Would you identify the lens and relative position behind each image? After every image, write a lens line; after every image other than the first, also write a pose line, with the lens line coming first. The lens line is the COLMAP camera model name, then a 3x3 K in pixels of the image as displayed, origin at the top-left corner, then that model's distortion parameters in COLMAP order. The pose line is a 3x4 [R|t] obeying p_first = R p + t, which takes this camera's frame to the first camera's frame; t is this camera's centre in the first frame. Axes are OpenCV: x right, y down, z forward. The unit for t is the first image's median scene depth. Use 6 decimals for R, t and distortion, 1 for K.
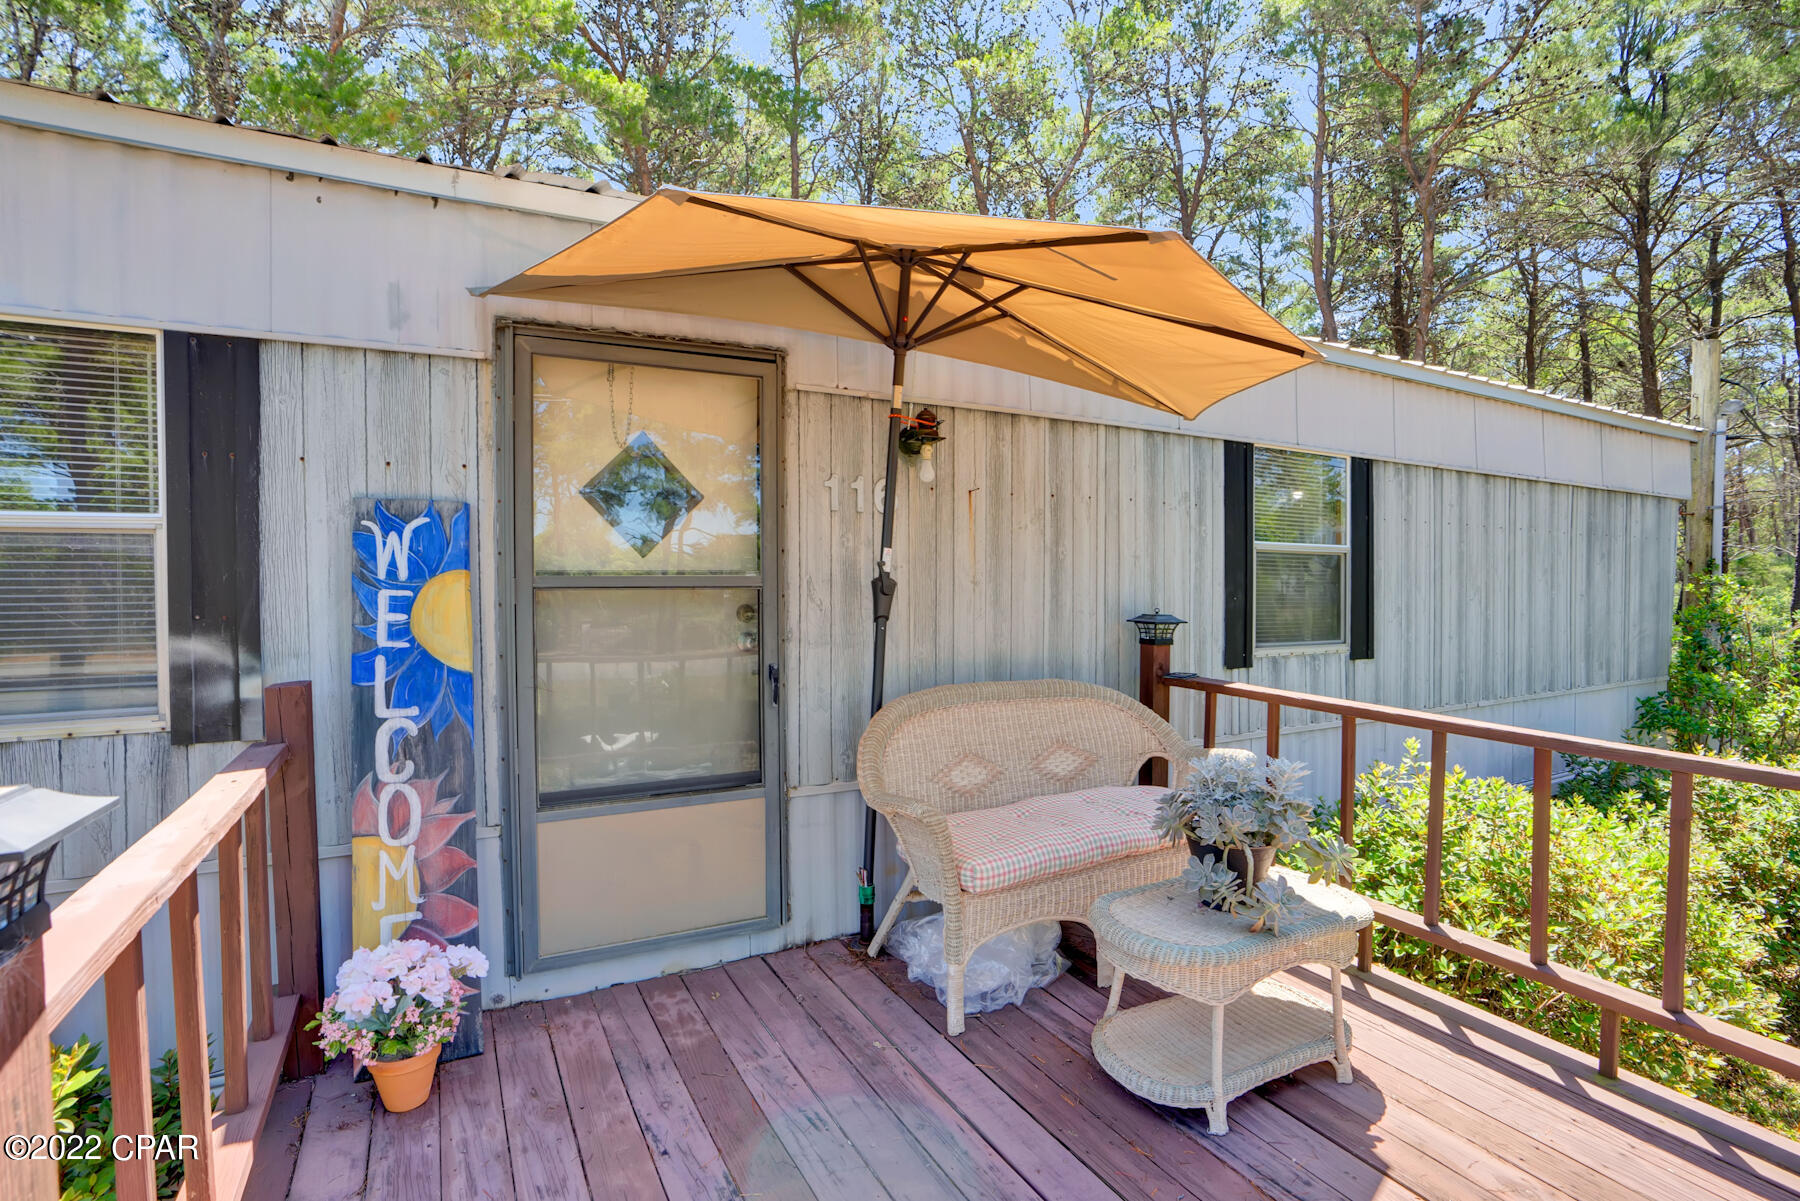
lens RADIAL K [[869.6, 0, 903.4], [0, 869.6, 584.0], [0, 0, 1]] dist [-0.057345, 0.000133]
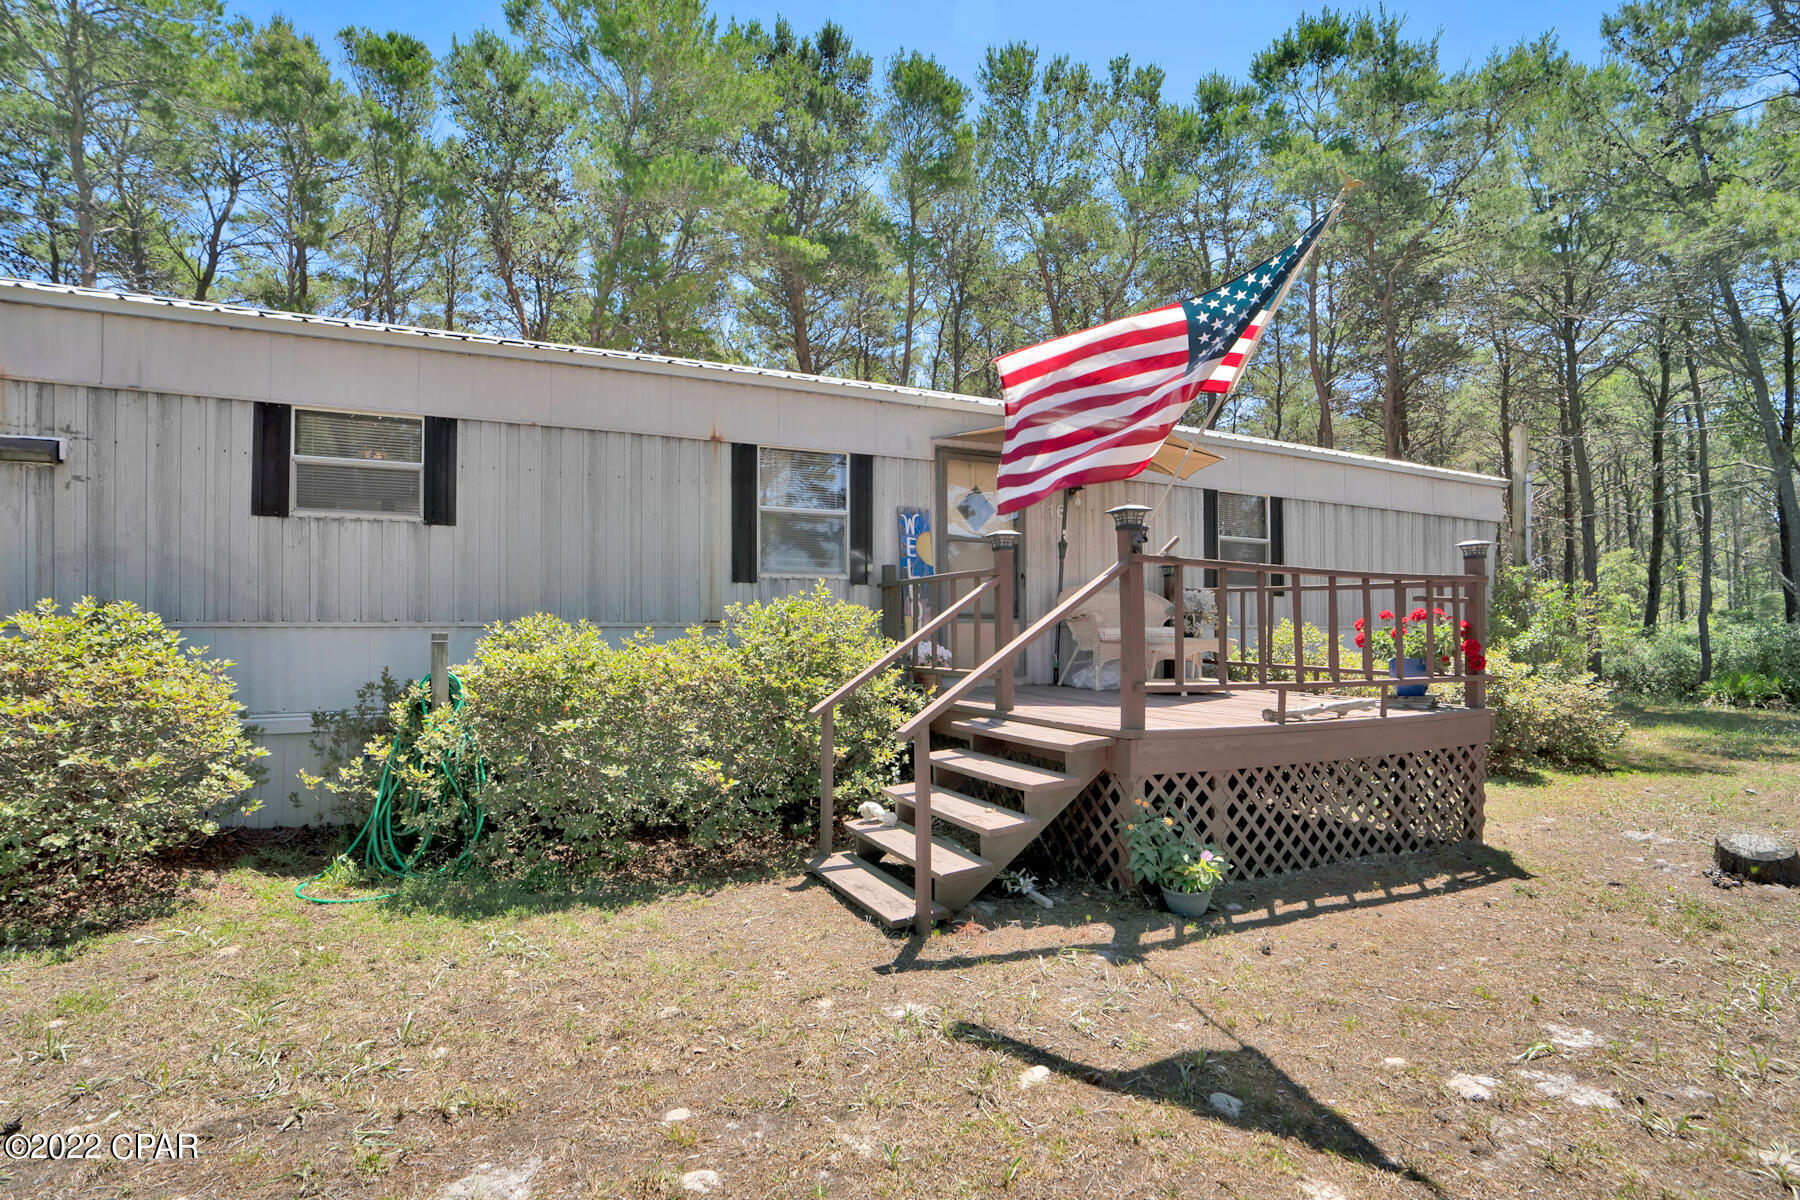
lens RADIAL K [[869.6, 0, 903.4], [0, 869.6, 583.5], [0, 0, 1]] dist [-0.057345, 0.000133]
pose [[0.998748, 0.004563, -0.049823, -0.370508], [-0.007303, 0.998462, -0.054951, 0.265446], [0.049496, 0.055246, 0.997245, -1.618316]]
